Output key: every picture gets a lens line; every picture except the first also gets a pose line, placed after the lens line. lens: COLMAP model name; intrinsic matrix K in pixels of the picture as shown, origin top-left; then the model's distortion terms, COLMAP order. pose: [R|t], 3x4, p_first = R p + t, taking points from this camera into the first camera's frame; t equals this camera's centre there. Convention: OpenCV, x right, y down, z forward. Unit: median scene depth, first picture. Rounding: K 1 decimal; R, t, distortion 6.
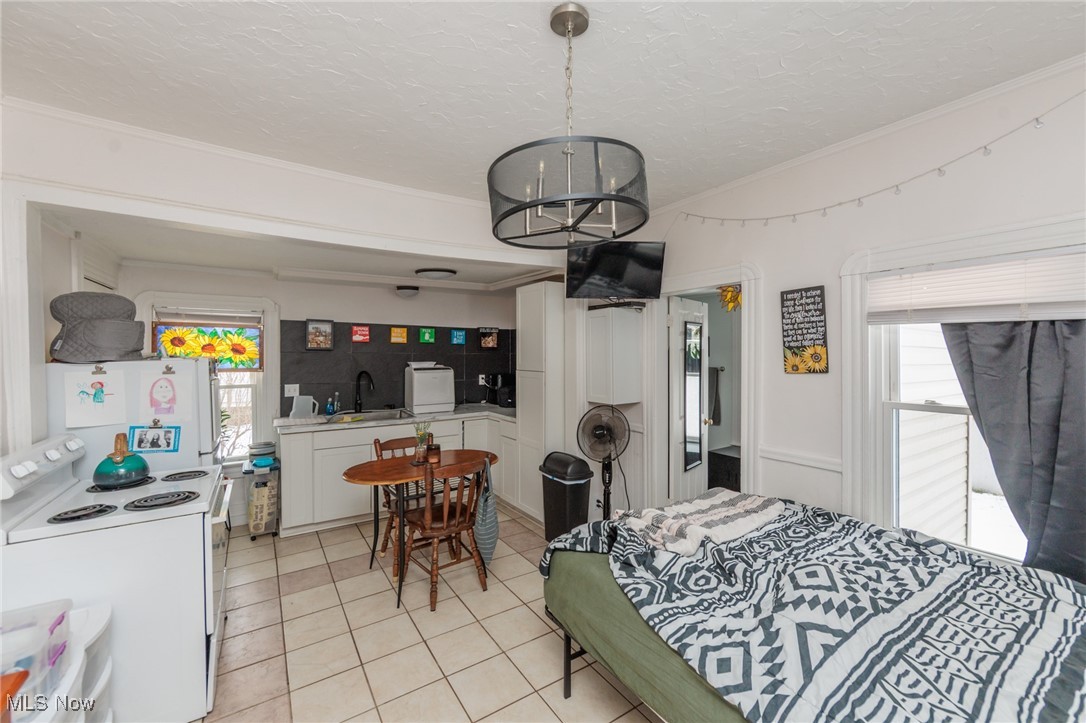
lens RADIAL K [[424.7, 0, 540.6], [0, 424.7, 359.7], [0, 0, 1]] dist [-0.003283, 0.000176]
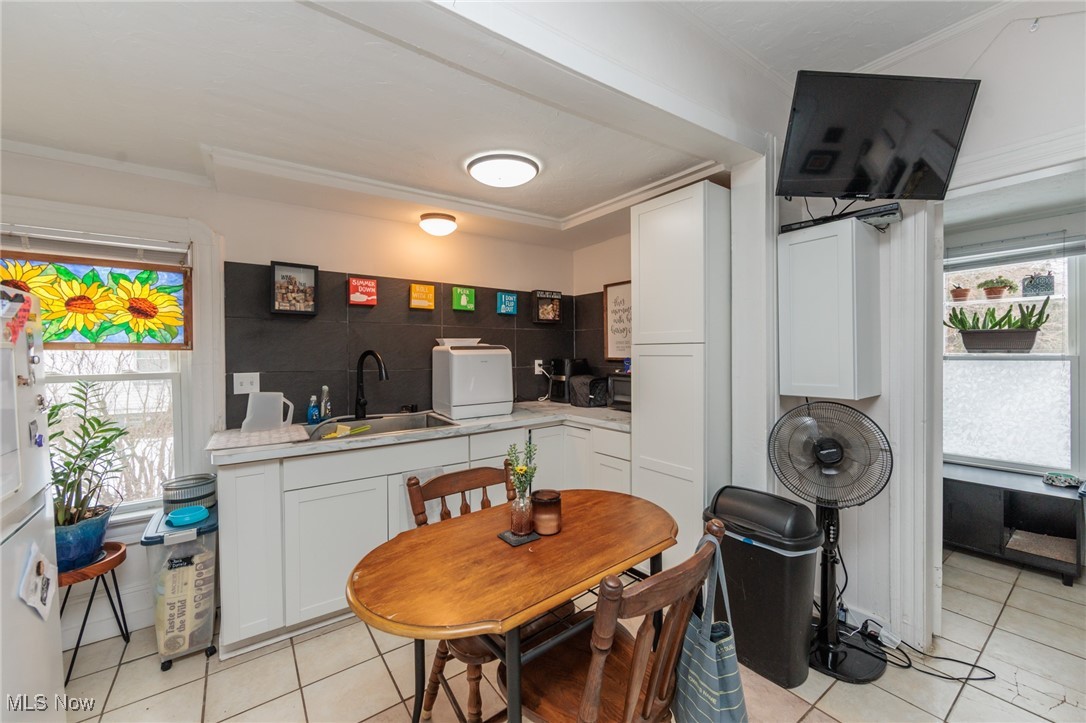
lens RADIAL K [[424.7, 0, 546.9], [0, 424.7, 358.2], [0, 0, 1]] dist [-0.003283, 0.000176]
pose [[0.999041, -0.007821, 0.043076, -0.207888], [0.007630, 0.999960, 0.004594, 0.040464], [-0.043111, -0.004261, 0.999061, 0.418896]]
